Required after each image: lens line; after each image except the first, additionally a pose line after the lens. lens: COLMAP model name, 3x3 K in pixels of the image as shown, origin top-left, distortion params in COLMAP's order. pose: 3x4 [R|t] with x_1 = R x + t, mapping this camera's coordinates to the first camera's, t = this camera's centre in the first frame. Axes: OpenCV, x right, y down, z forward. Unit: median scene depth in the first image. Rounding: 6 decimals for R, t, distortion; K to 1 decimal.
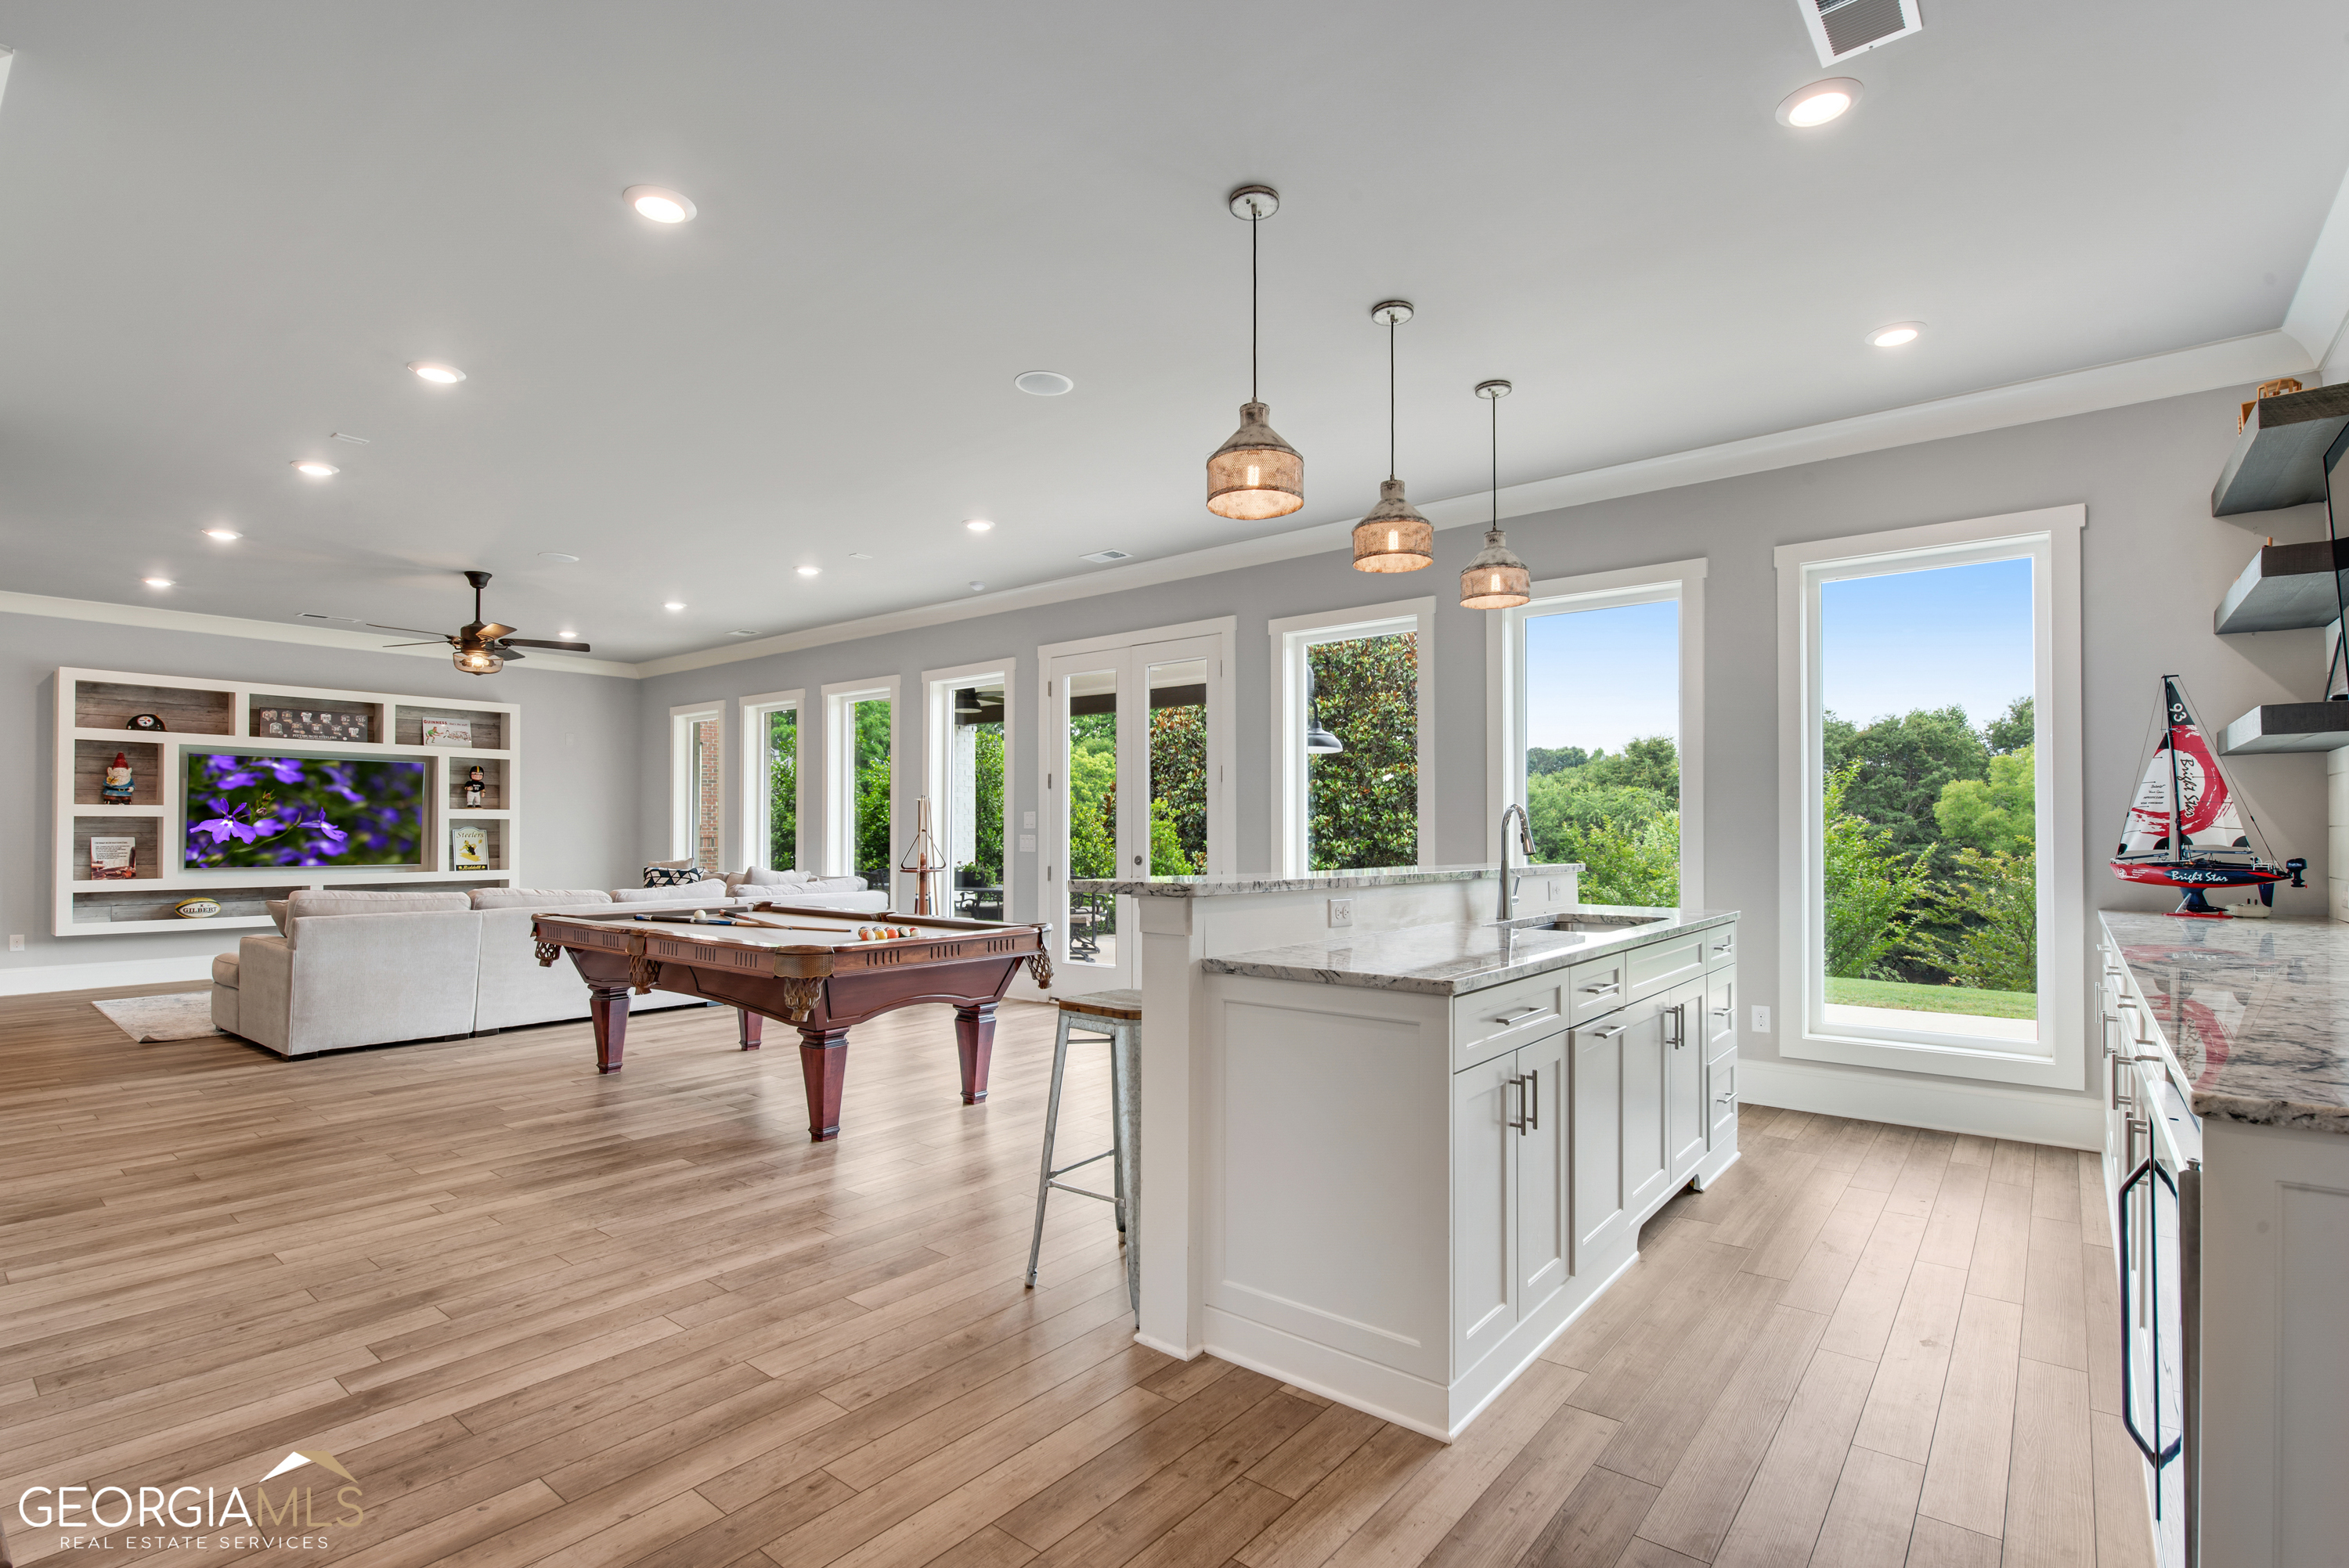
lens RADIAL K [[1145.4, 0, 1171.1], [0, 1145.4, 822.2], [0, 0, 1]] dist [-0.025972, 0.000022]
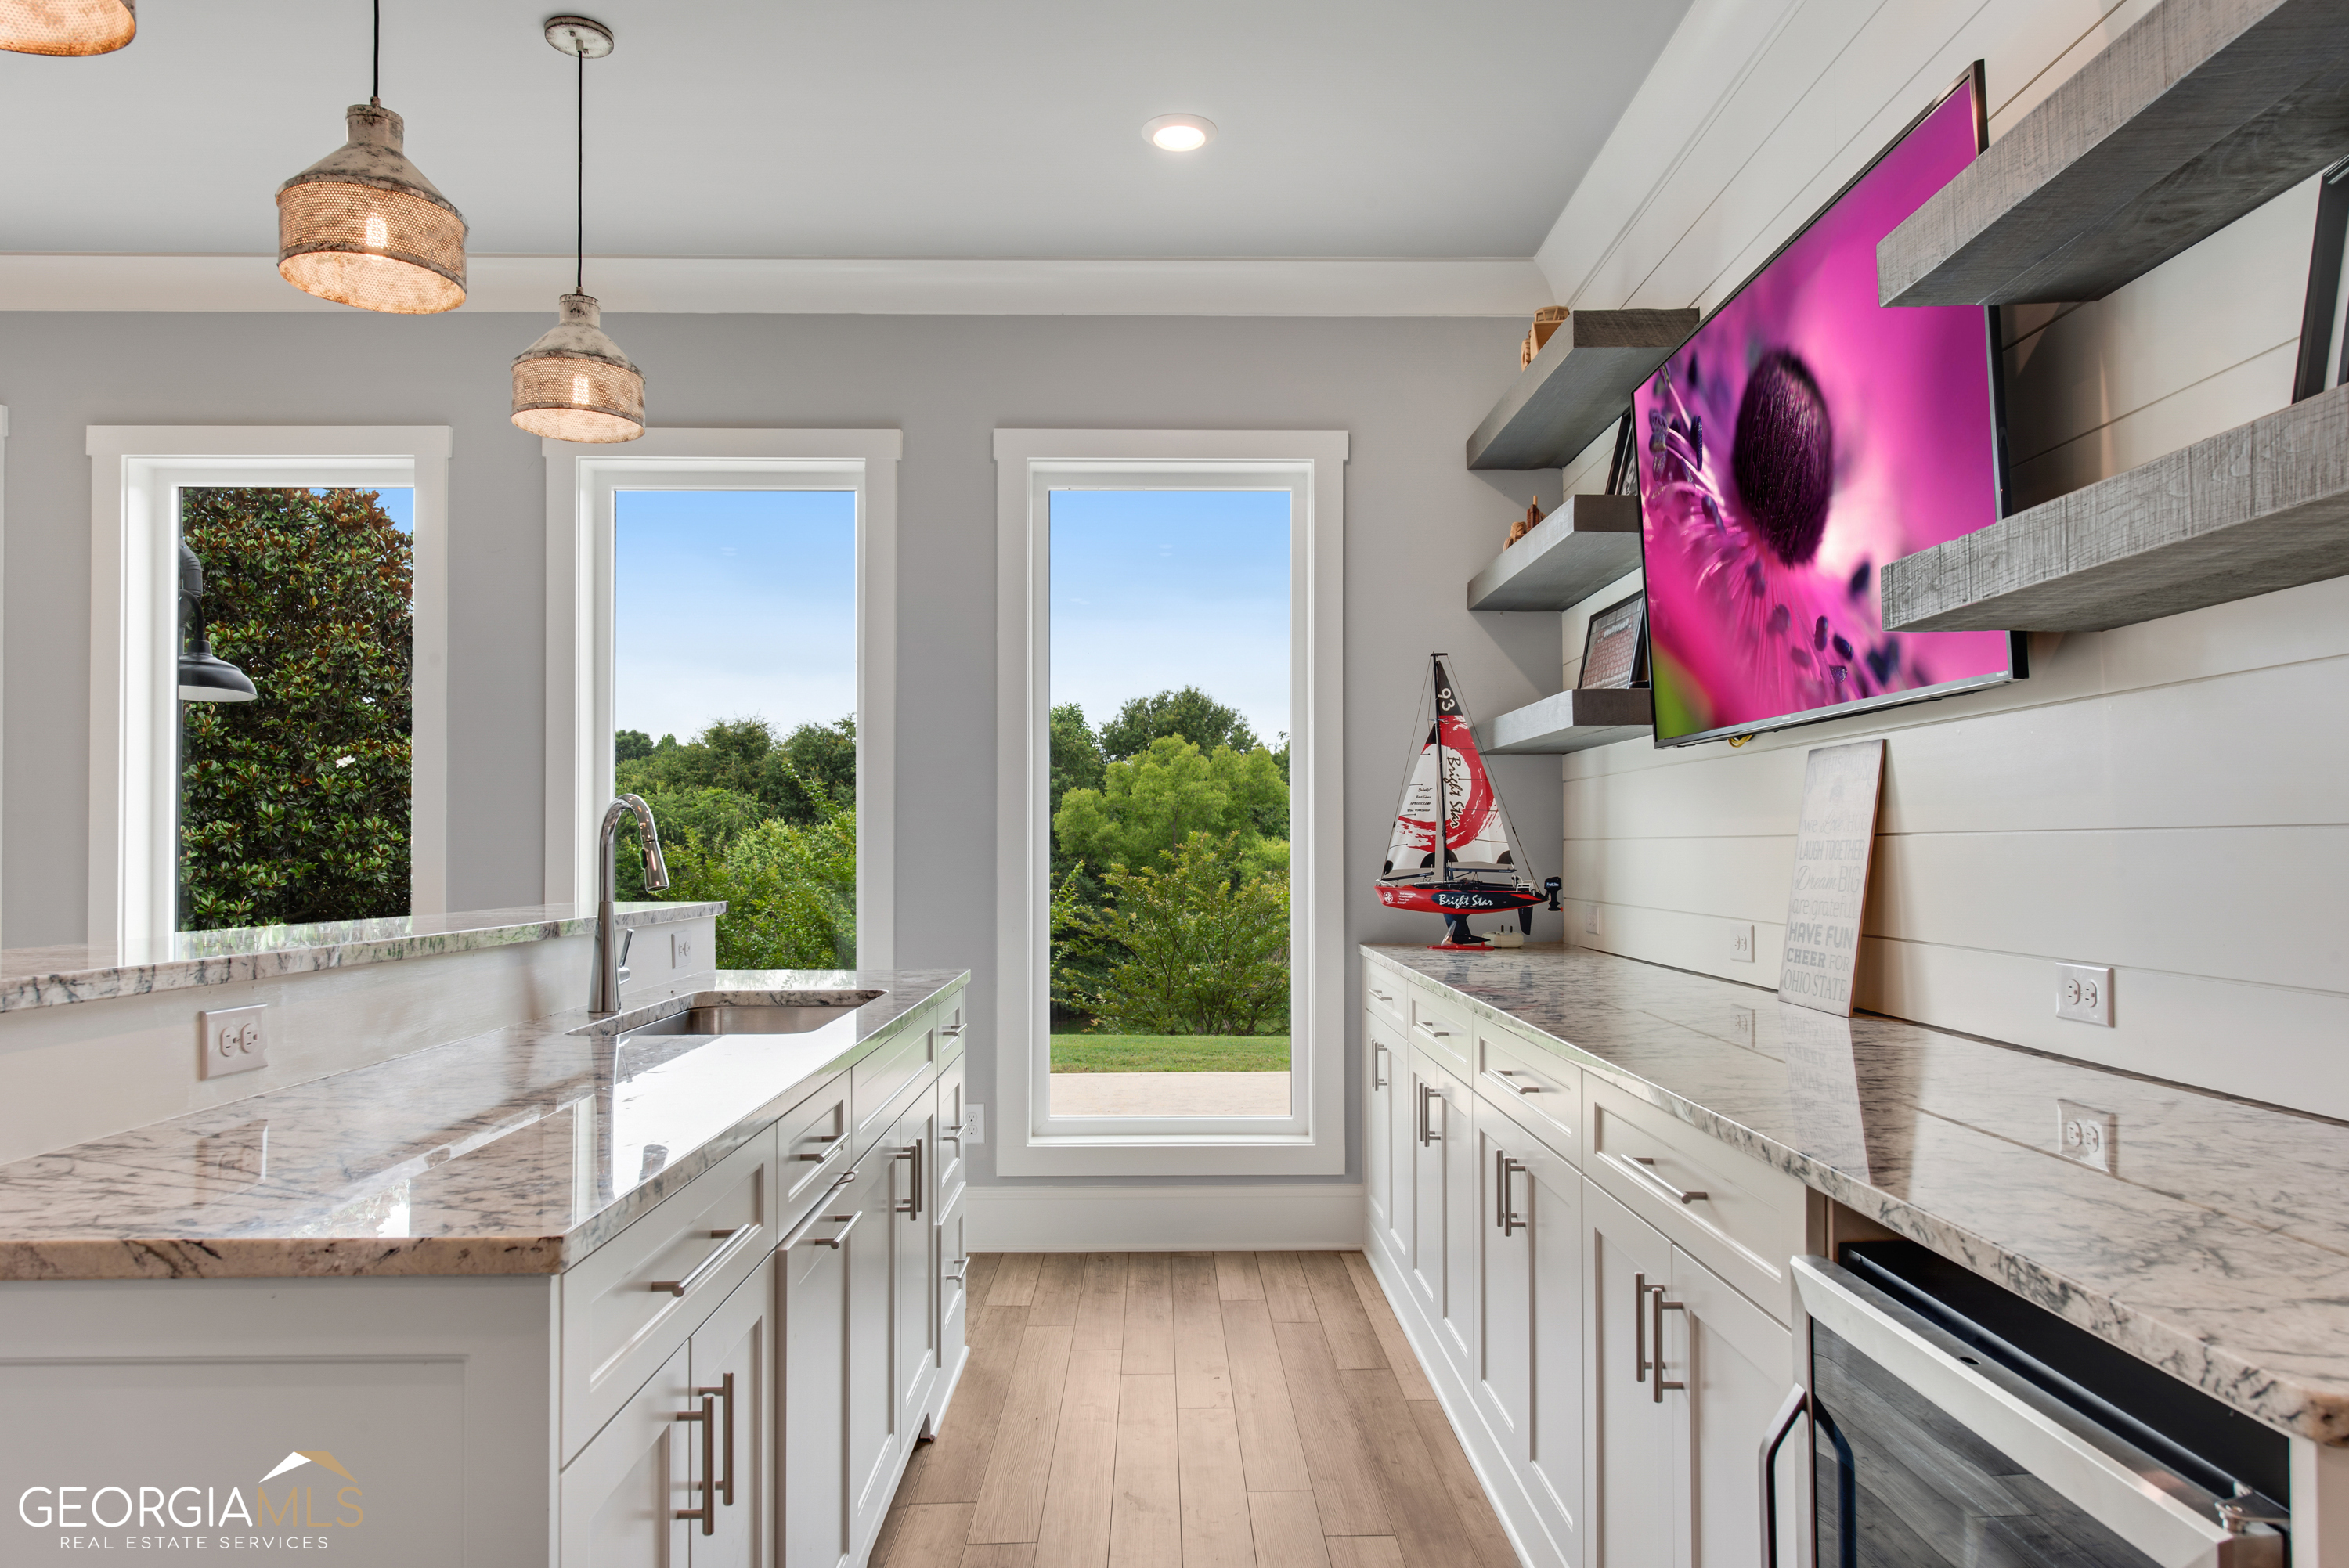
lens RADIAL K [[1527.1, 0, 1184.2], [0, 1527.1, 824.4], [0, 0, 1]] dist [0.005091, 0.000922]
pose [[0.771103, 0.007773, 0.636663, 0.043457], [-0.003062, 0.999959, -0.008500, 0.002844], [-0.636703, 0.004605, 0.771095, 0.257075]]
